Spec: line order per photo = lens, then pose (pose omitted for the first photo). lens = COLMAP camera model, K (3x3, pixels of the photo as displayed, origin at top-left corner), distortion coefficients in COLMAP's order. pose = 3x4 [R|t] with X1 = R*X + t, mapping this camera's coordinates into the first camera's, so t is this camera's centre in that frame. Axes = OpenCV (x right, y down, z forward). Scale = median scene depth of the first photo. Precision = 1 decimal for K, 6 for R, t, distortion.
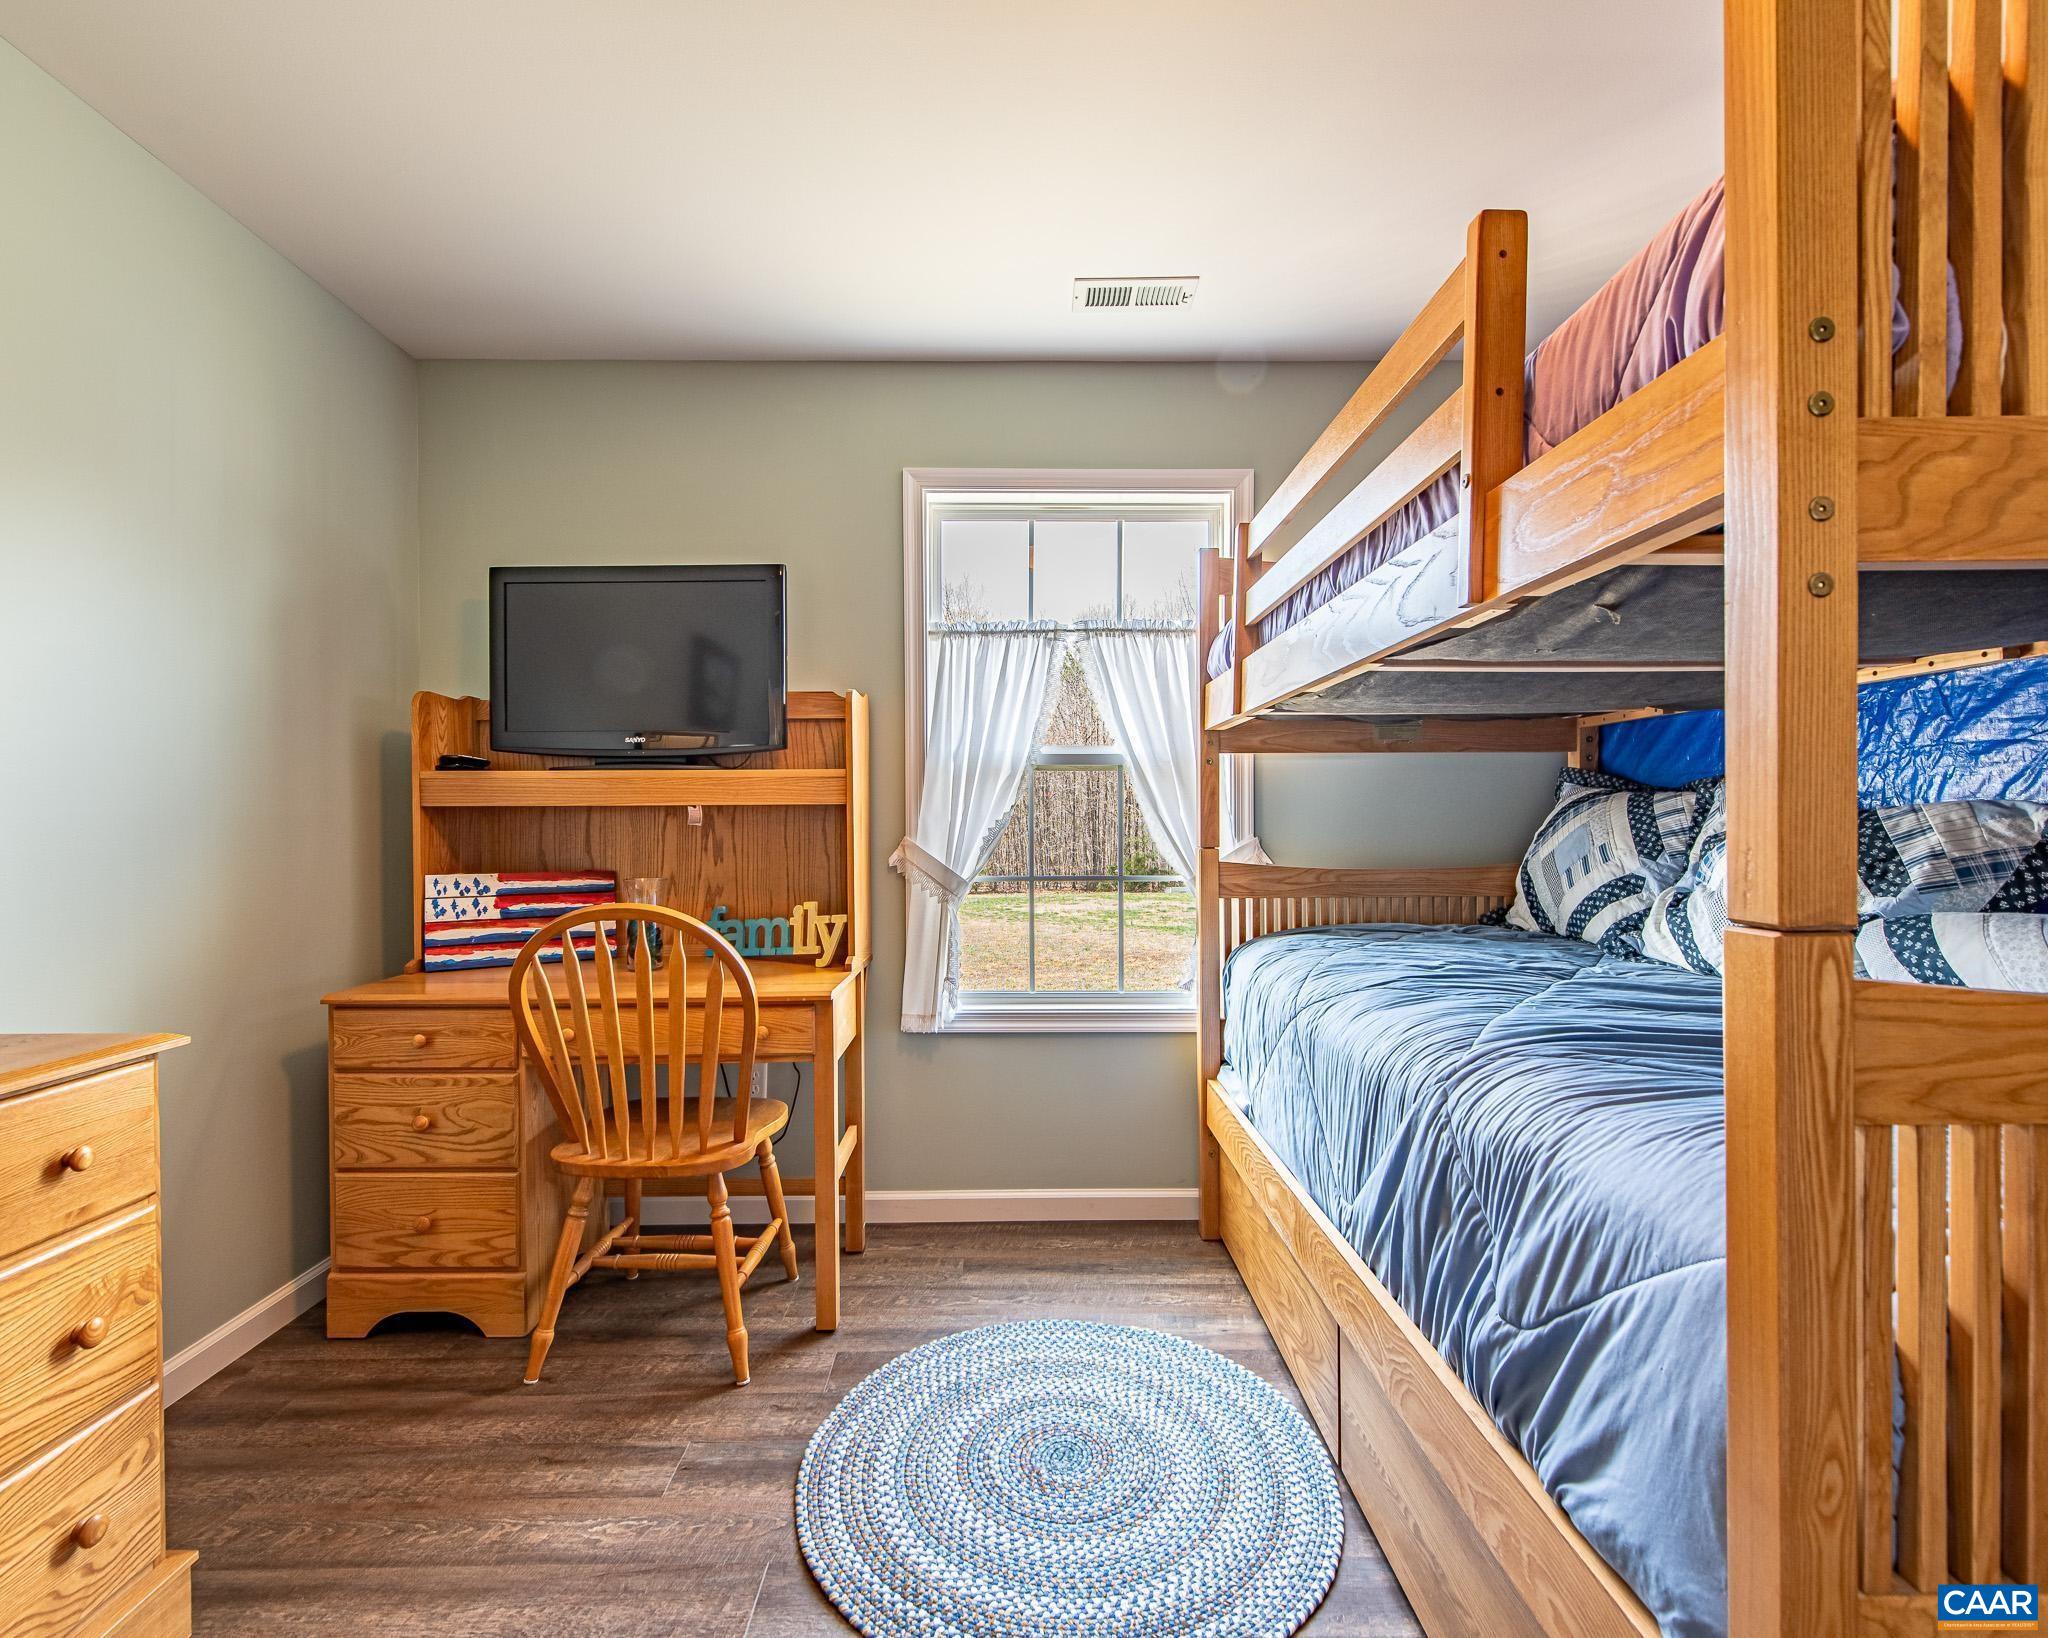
lens RADIAL K [[961.7, 0, 1016.6], [0, 961.7, 829.3], [0, 0, 1]] dist [0.018651, -0.006983]
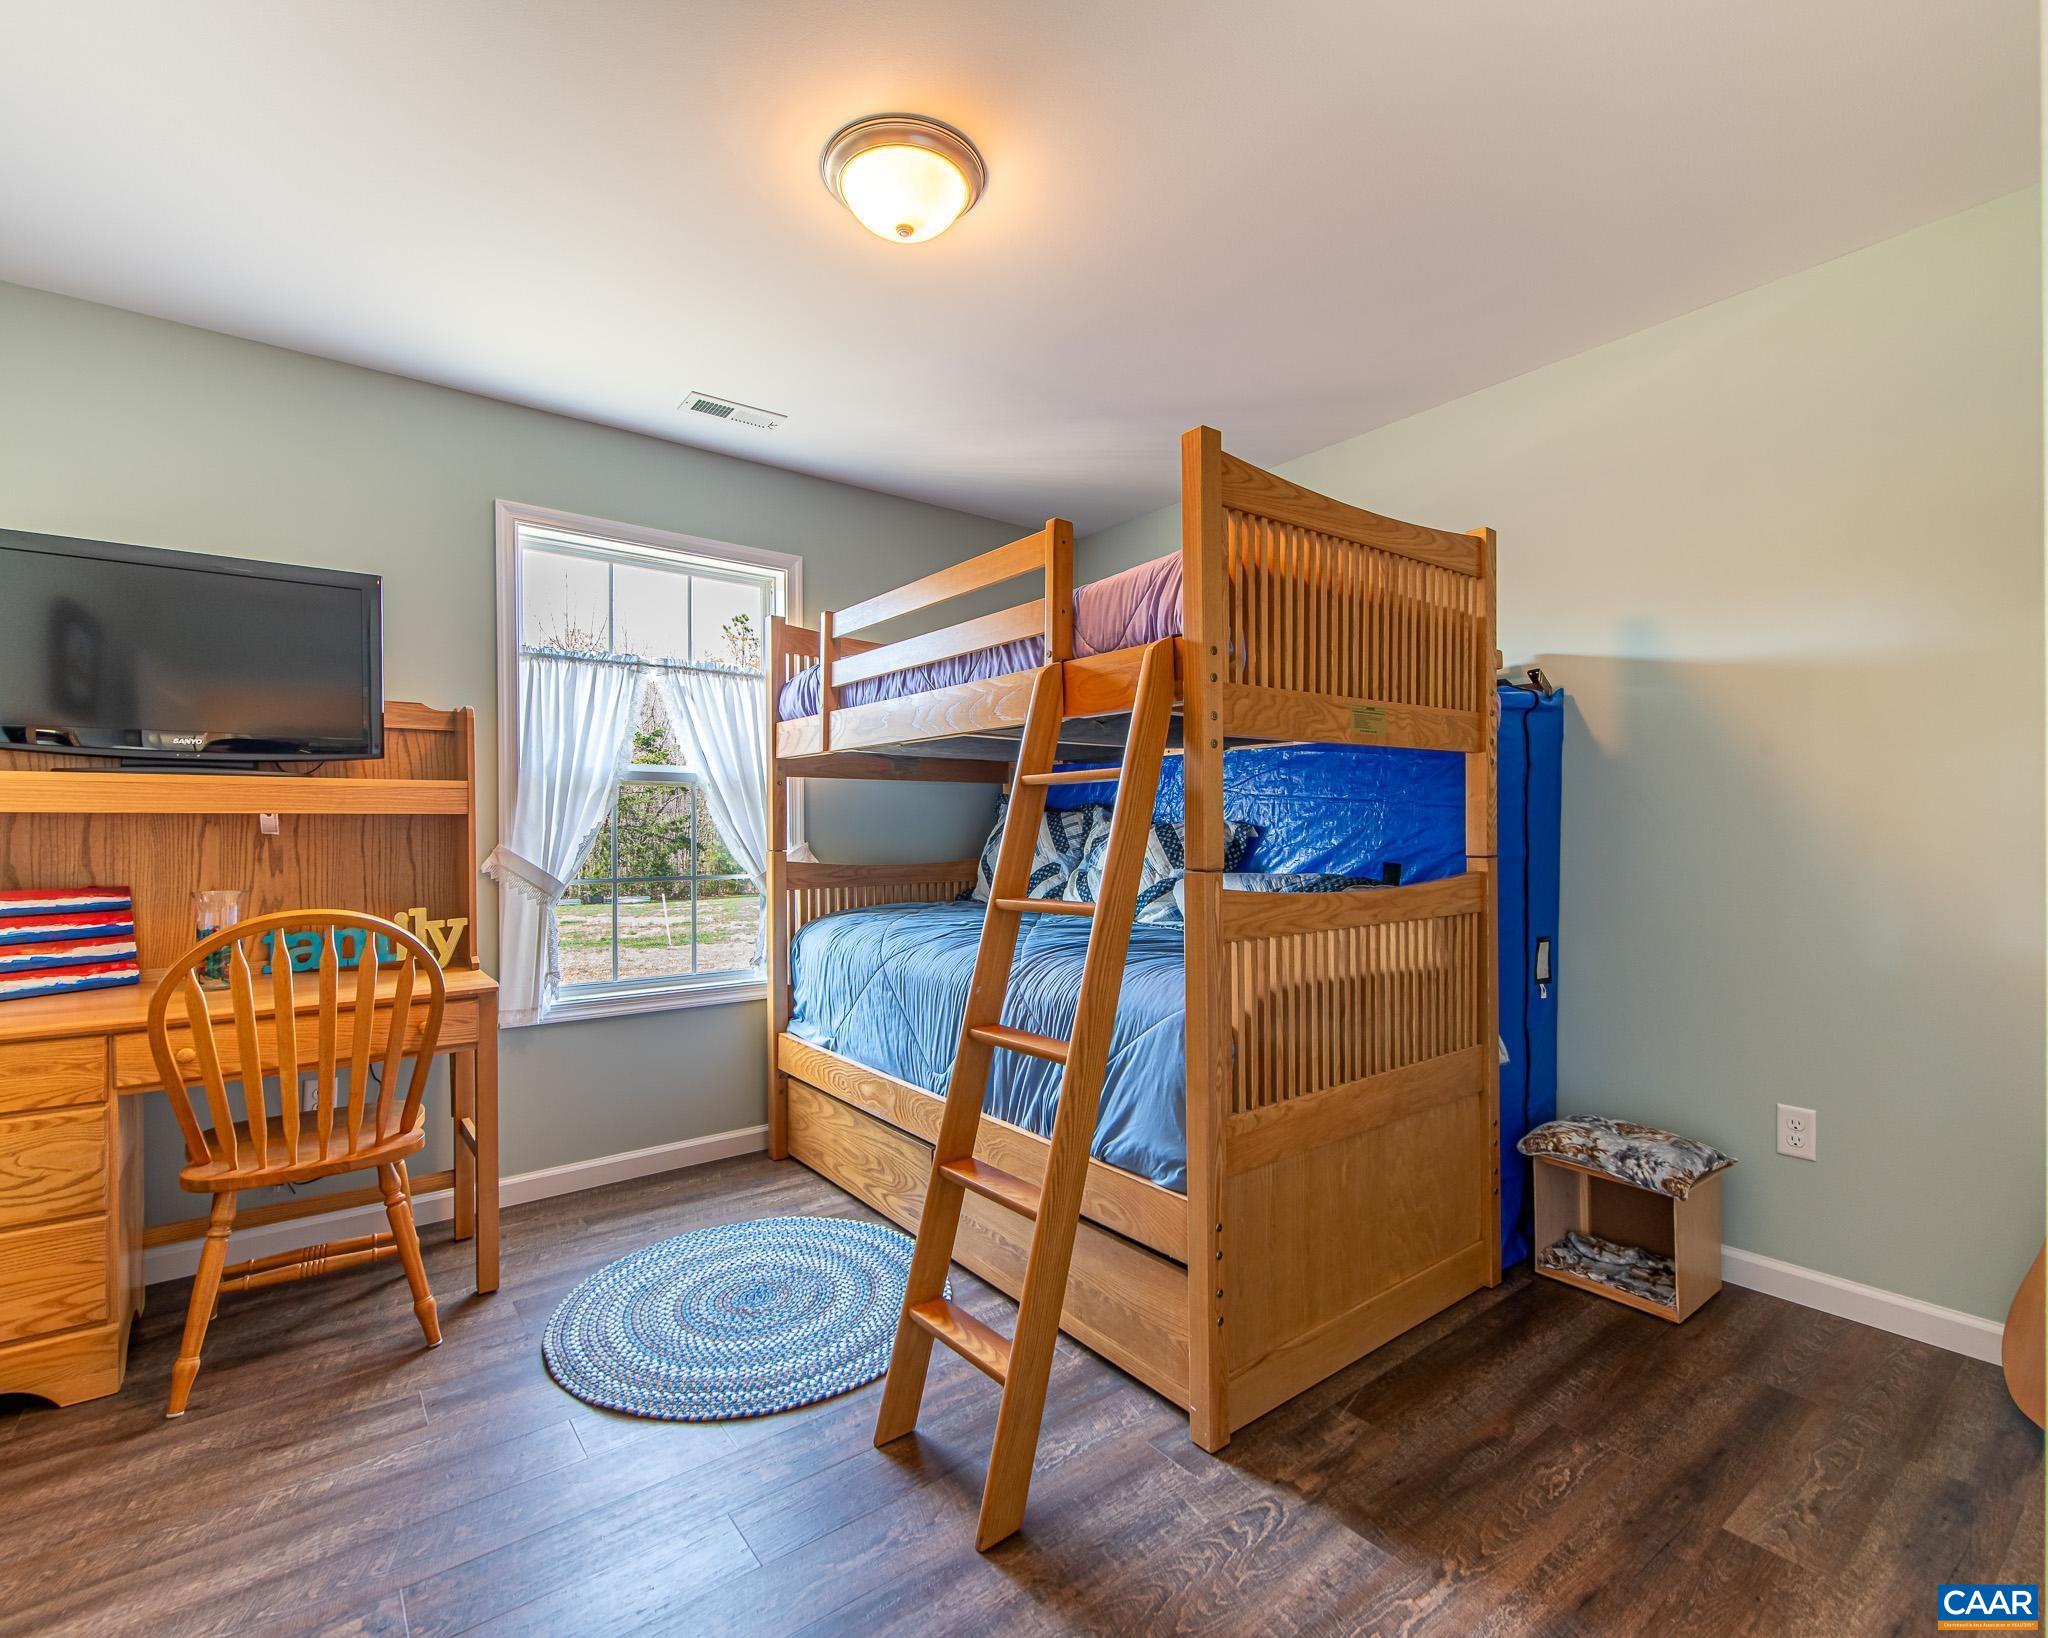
lens RADIAL K [[961.7, 0, 1019.7], [0, 961.7, 823.6], [0, 0, 1]] dist [0.018651, -0.006983]
pose [[0.797984, 0.003790, 0.602667, -0.367212], [0.004884, 0.999907, -0.012755, 0.001534], [-0.602659, 0.013121, 0.797891, -0.244238]]
